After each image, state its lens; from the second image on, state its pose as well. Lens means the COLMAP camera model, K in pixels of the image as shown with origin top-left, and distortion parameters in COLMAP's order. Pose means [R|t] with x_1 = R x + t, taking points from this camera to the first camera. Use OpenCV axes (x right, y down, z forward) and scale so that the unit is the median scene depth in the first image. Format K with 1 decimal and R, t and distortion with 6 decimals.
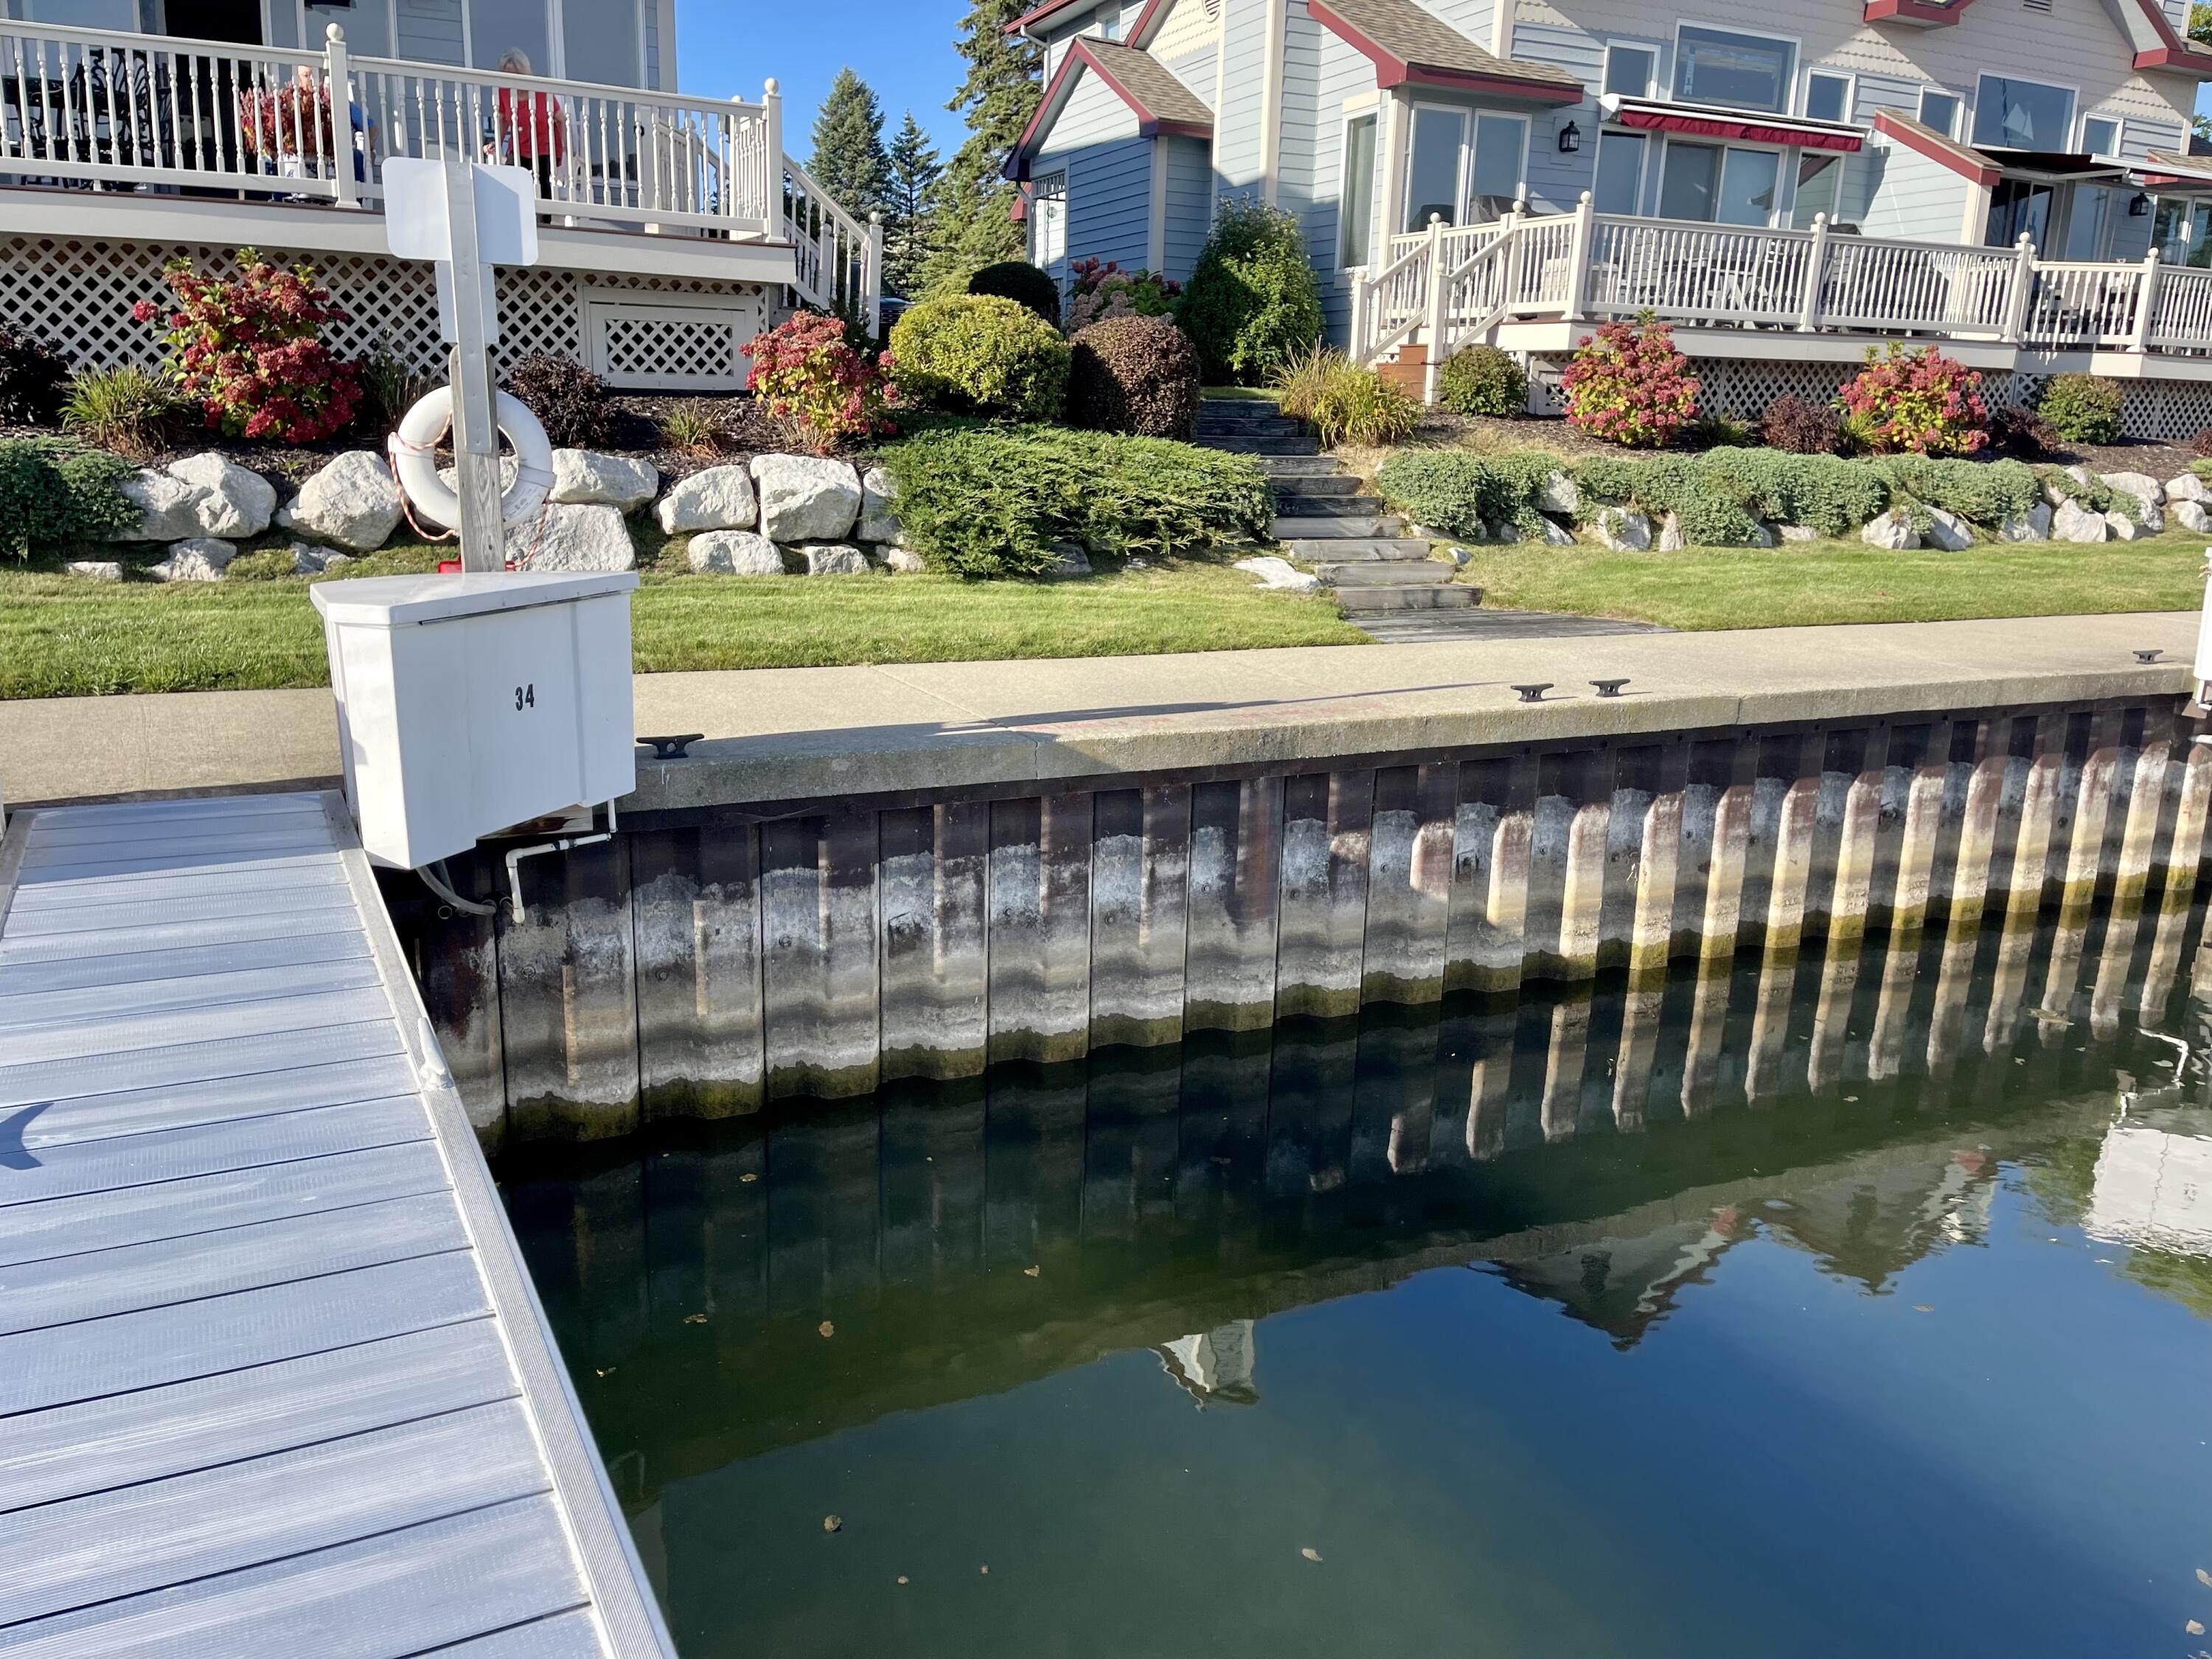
lens RADIAL K [[1665.5, 0, 1107.3], [0, 1665.5, 825.0], [0, 0, 1]] dist [0.077684, -0.104942]
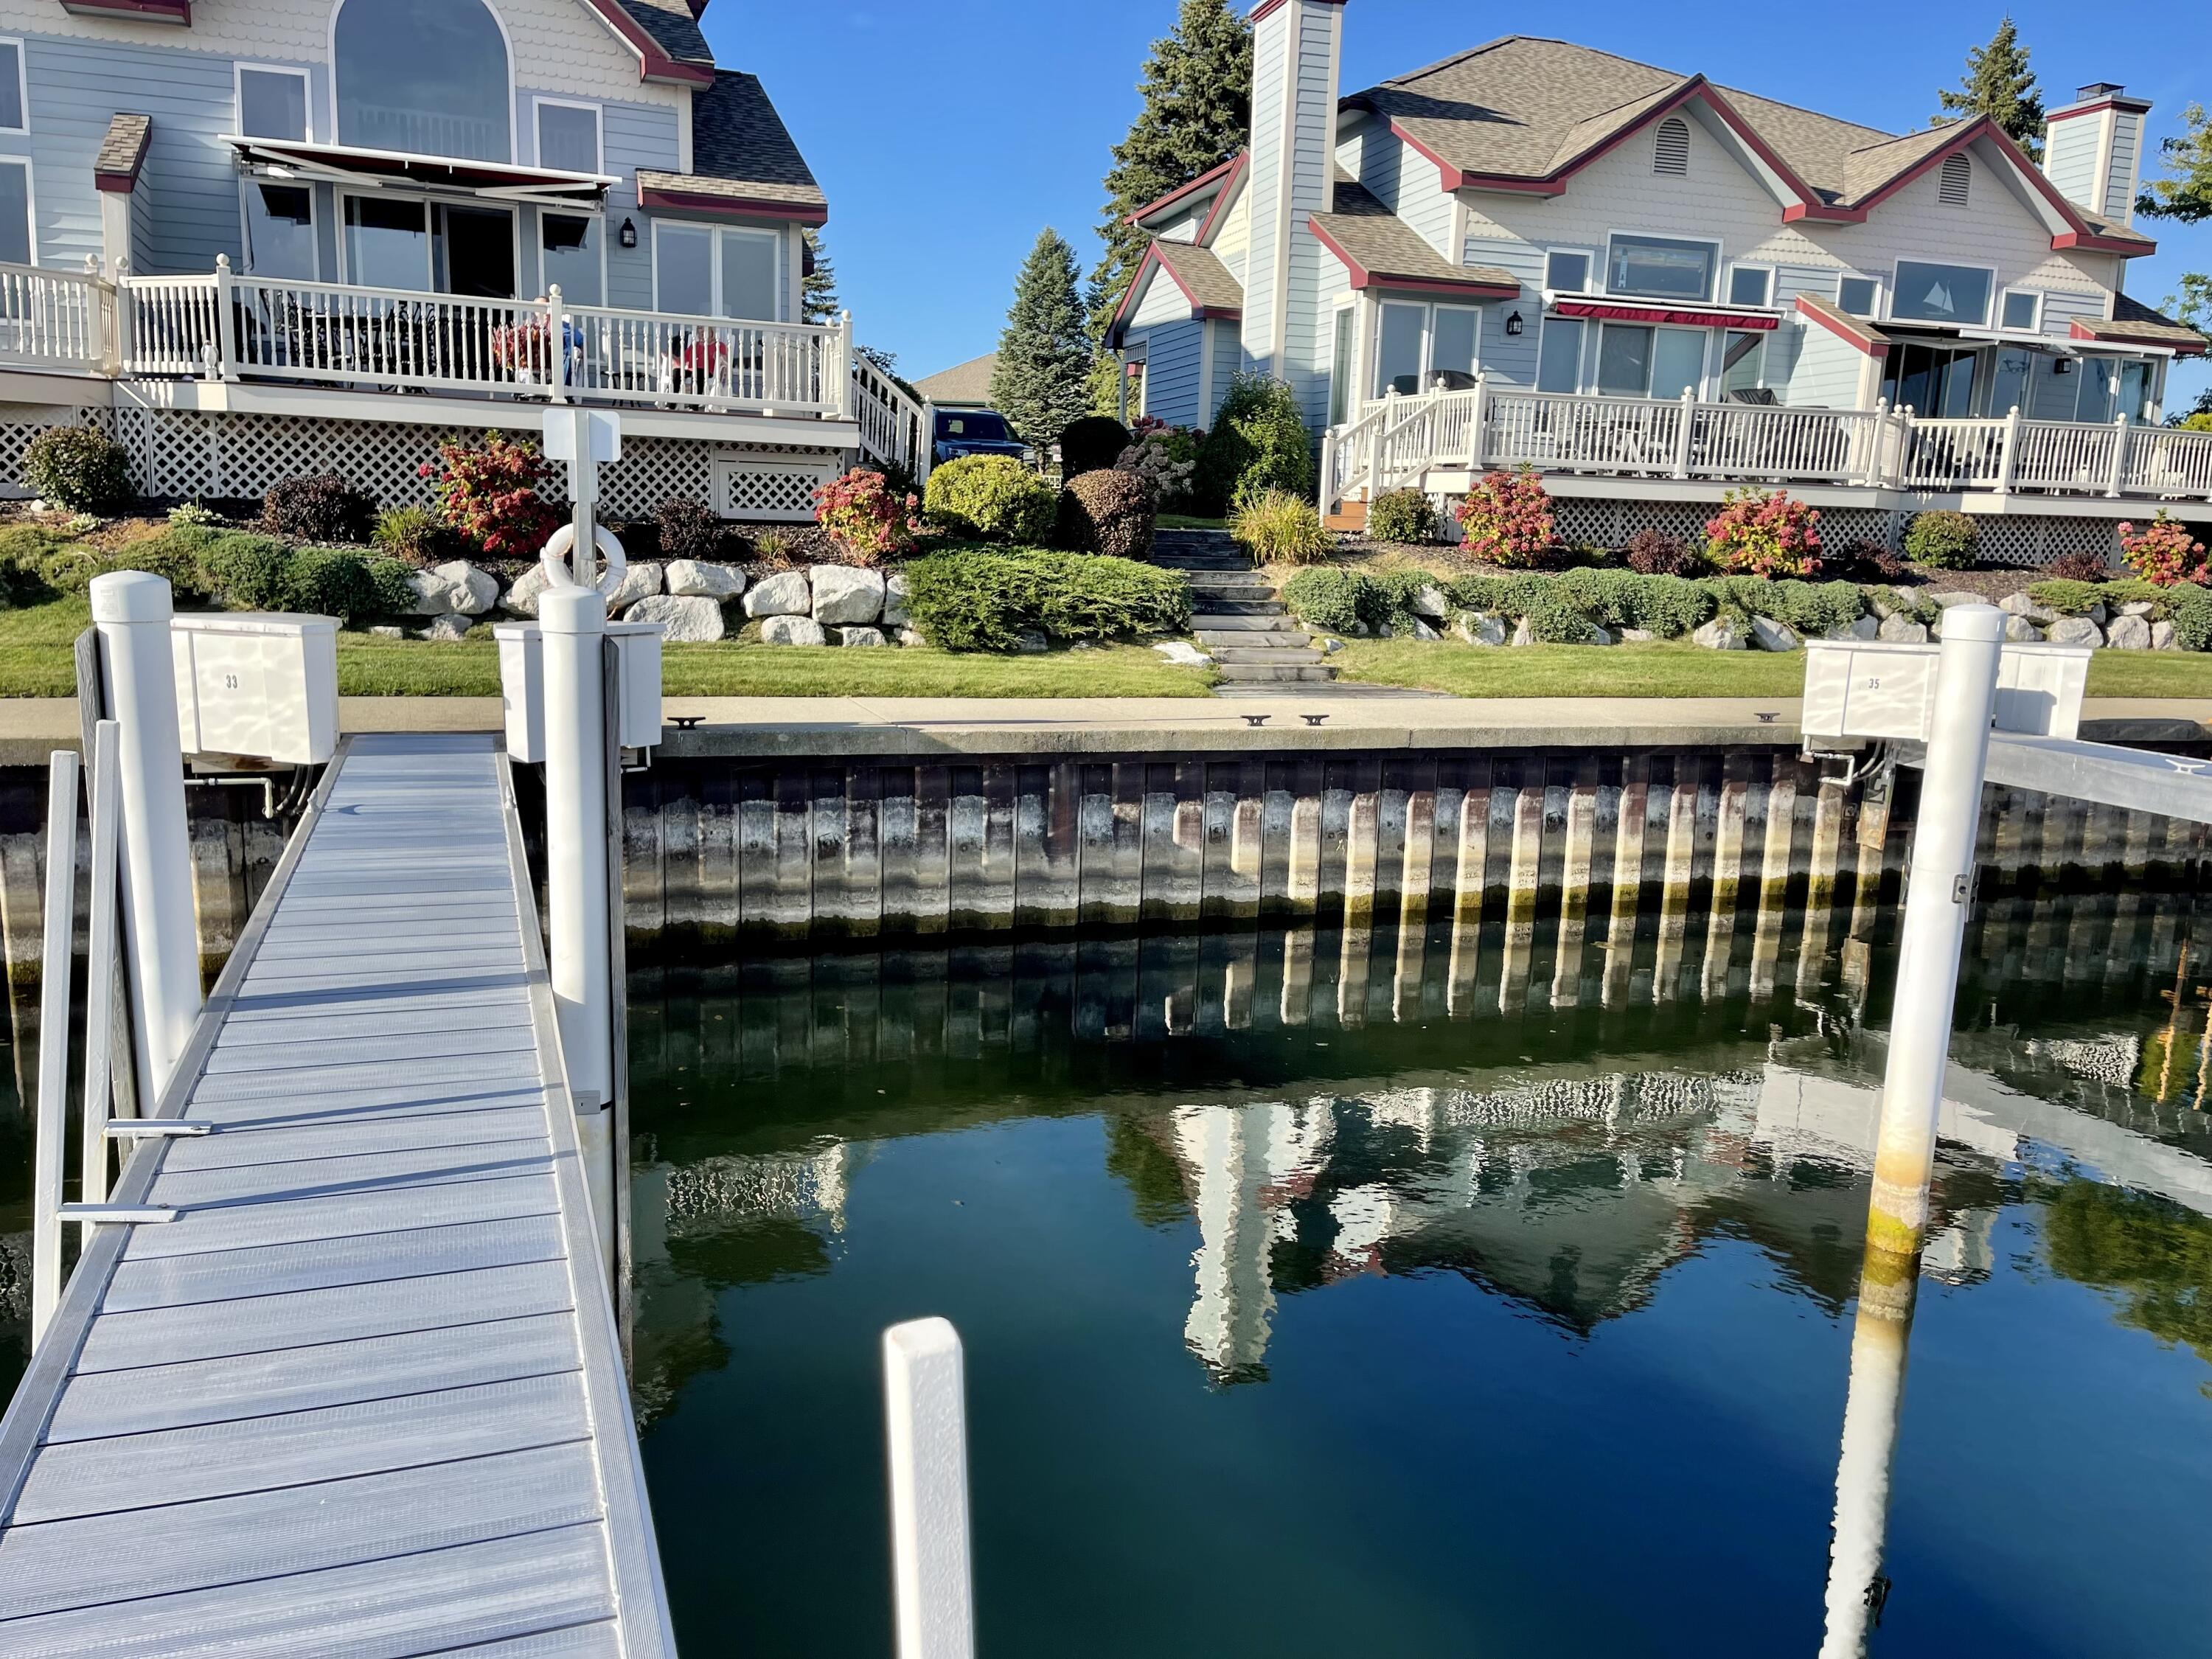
lens RADIAL K [[1671.0, 0, 1125.1], [0, 1671.0, 831.1], [0, 0, 1]] dist [0.068645, -0.087565]
pose [[0.992709, 0.027306, -0.117402, 0.244453], [-0.034943, 0.997371, -0.063490, 0.096730], [0.115360, 0.067130, 0.991053, -0.416977]]
